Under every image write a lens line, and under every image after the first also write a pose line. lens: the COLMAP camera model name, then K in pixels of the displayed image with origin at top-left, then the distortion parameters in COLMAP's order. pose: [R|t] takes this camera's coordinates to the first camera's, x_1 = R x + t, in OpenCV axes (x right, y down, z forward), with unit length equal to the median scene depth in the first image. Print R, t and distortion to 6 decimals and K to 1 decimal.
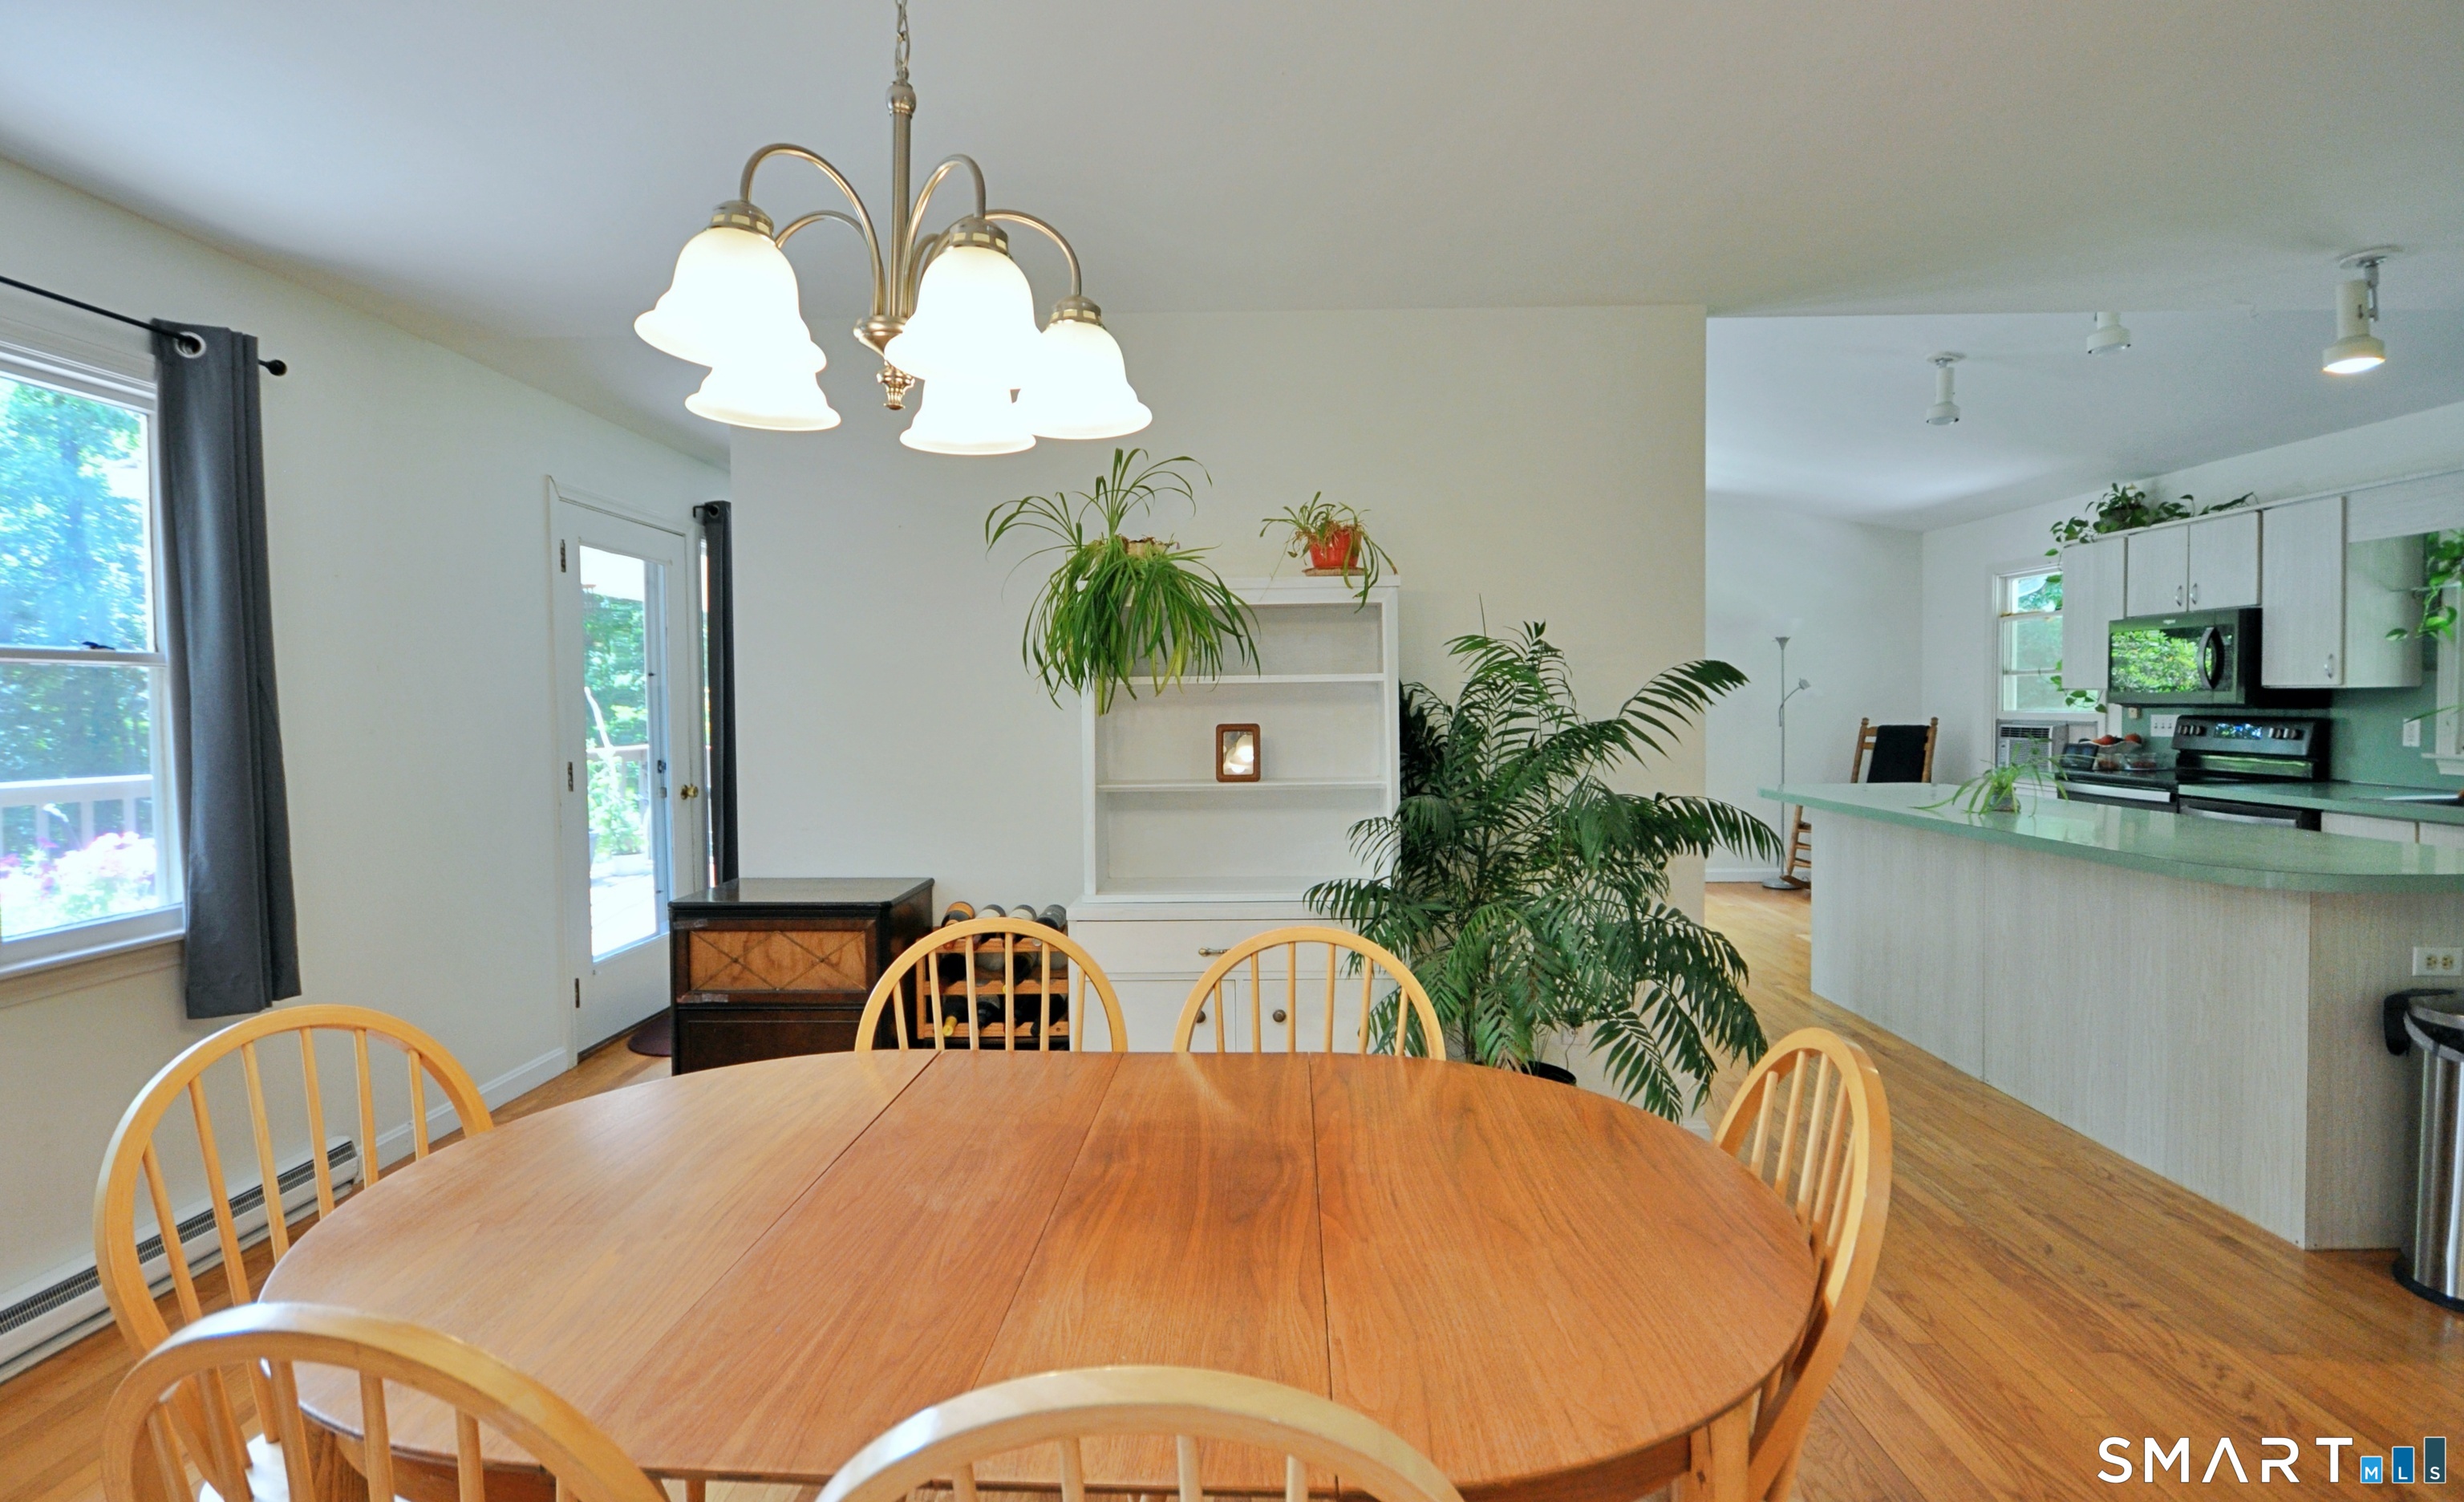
lens RADIAL K [[1126.0, 0, 1237.3], [0, 1126.0, 743.2], [0, 0, 1]] dist [0.003976, 0.000275]
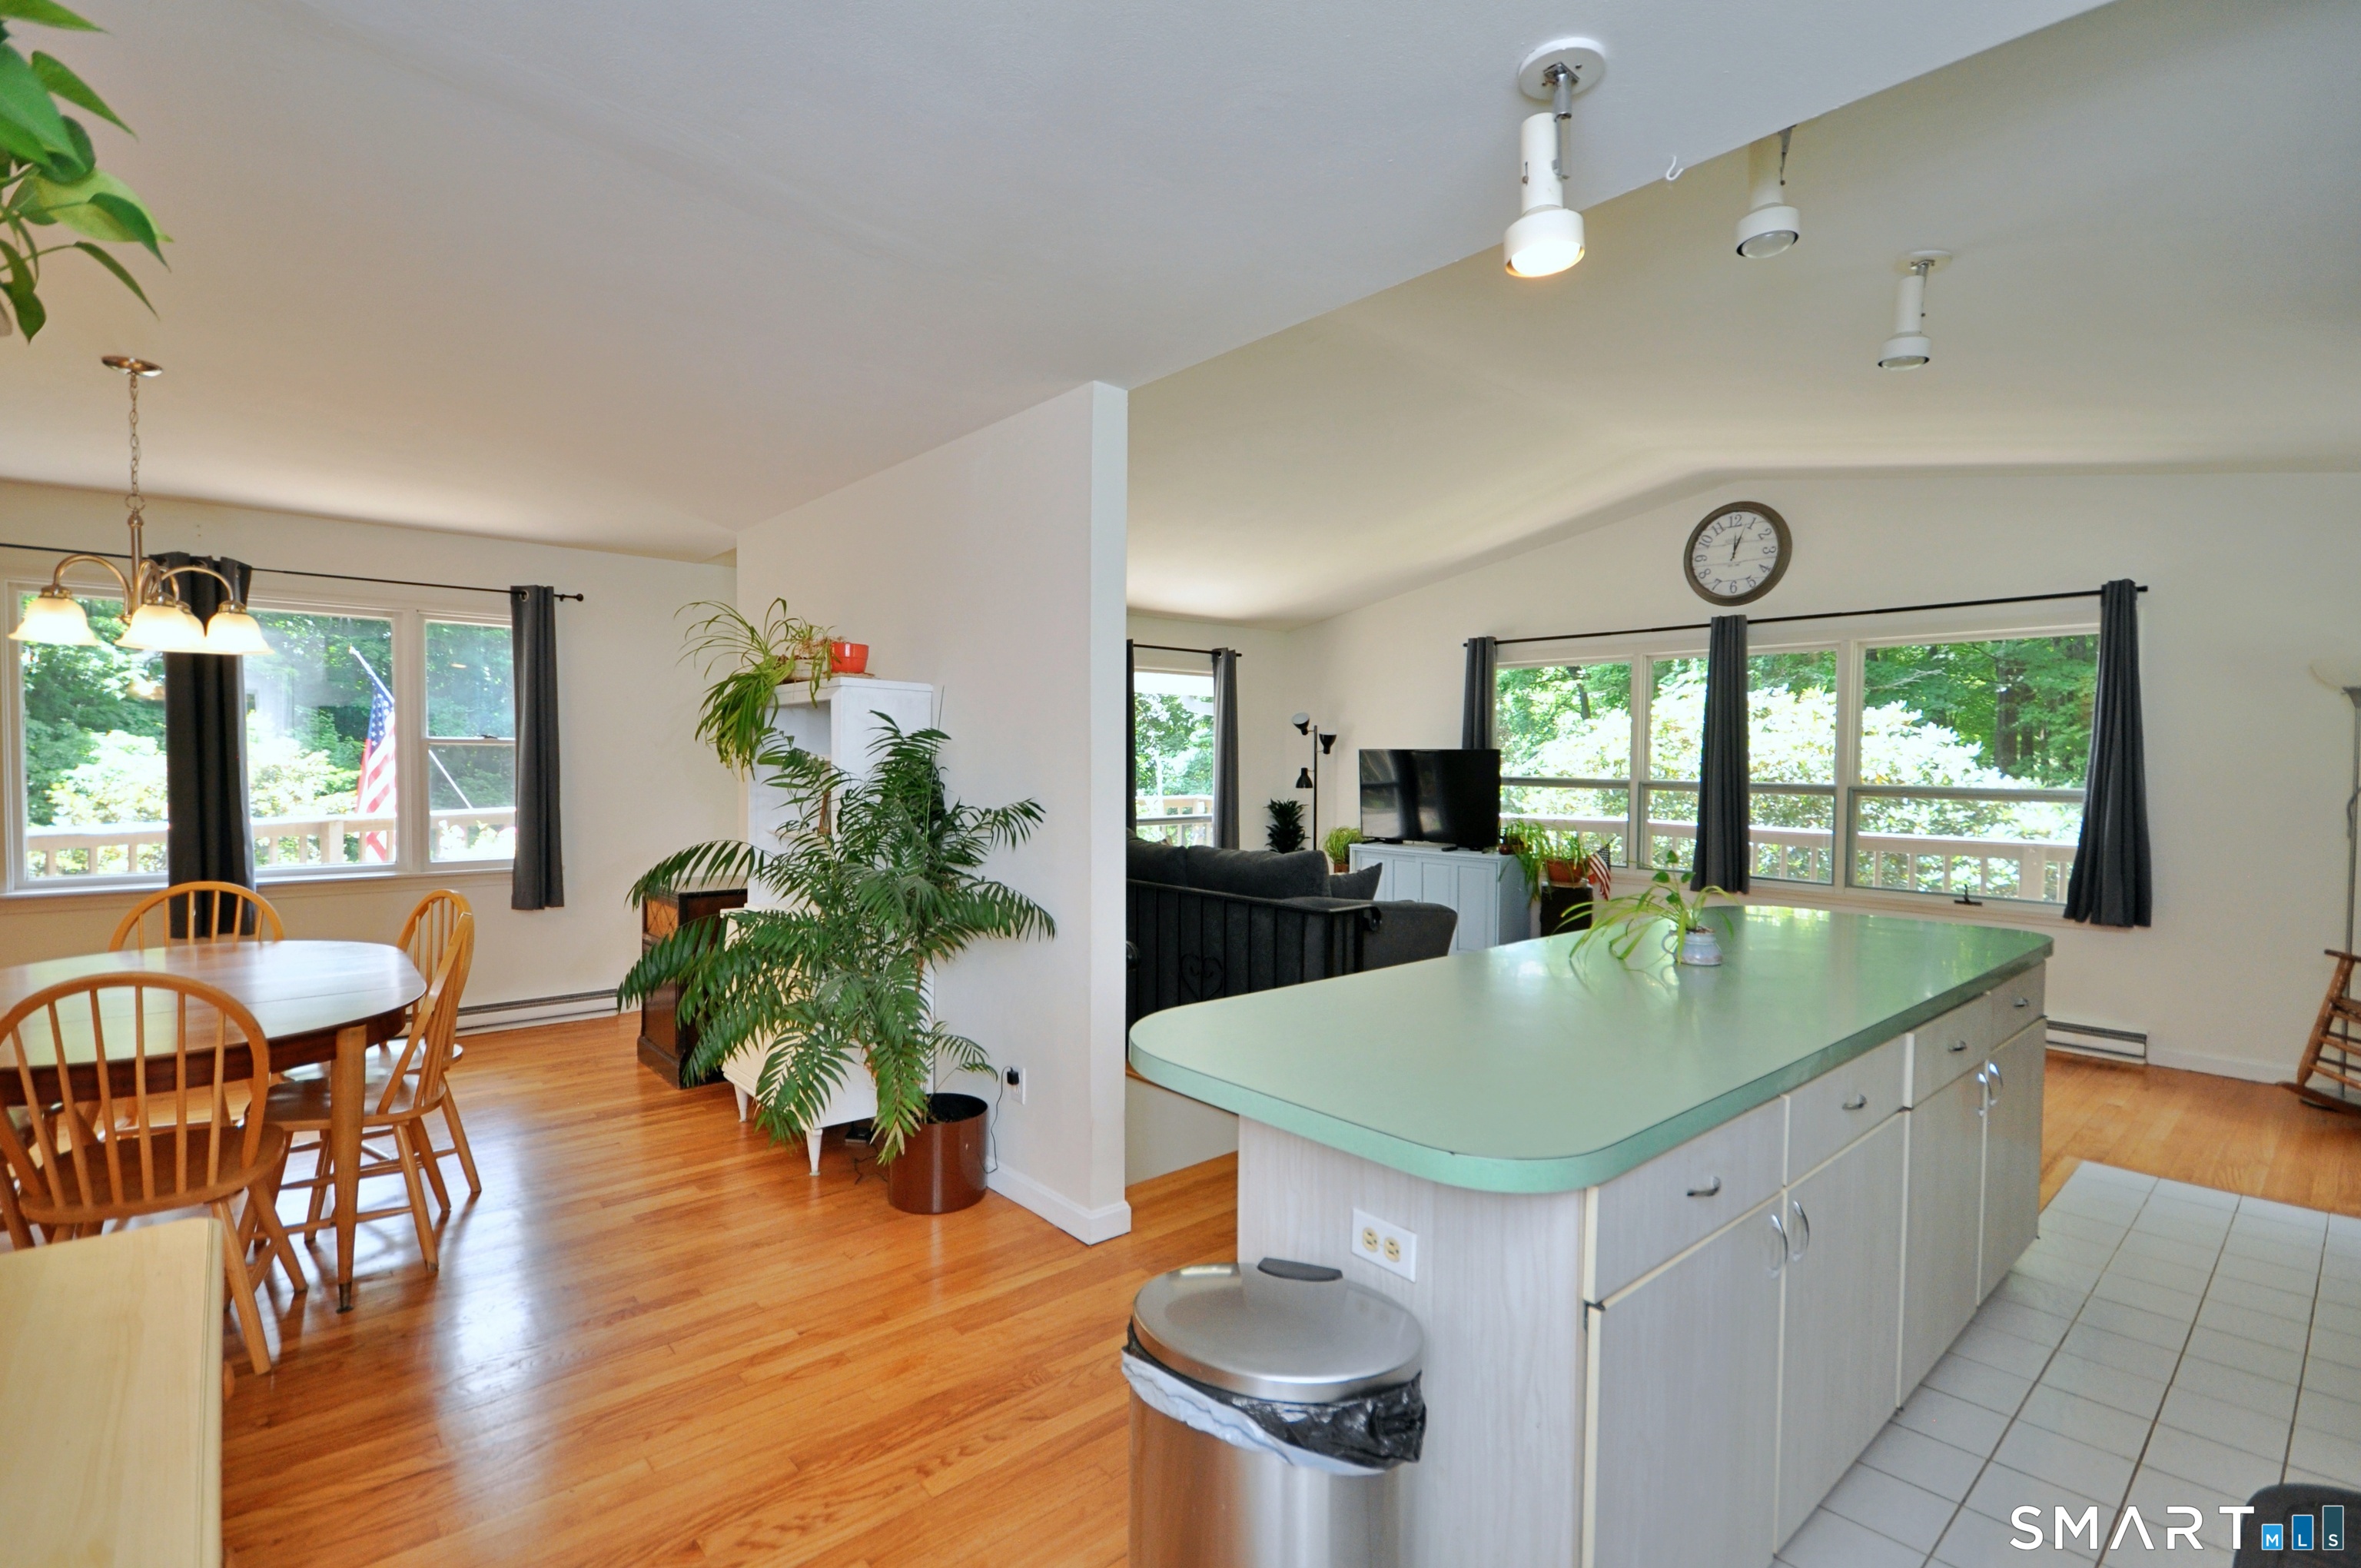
lens RADIAL K [[1086.5, 0, 1175.4], [0, 1086.5, 788.0], [0, 0, 1]] dist [-0.001368, -0.000060]
pose [[0.677494, 0.036223, -0.734636, 1.432180], [-0.041919, 0.999065, 0.010603, -0.059642], [0.734333, 0.023612, 0.678379, 0.511071]]
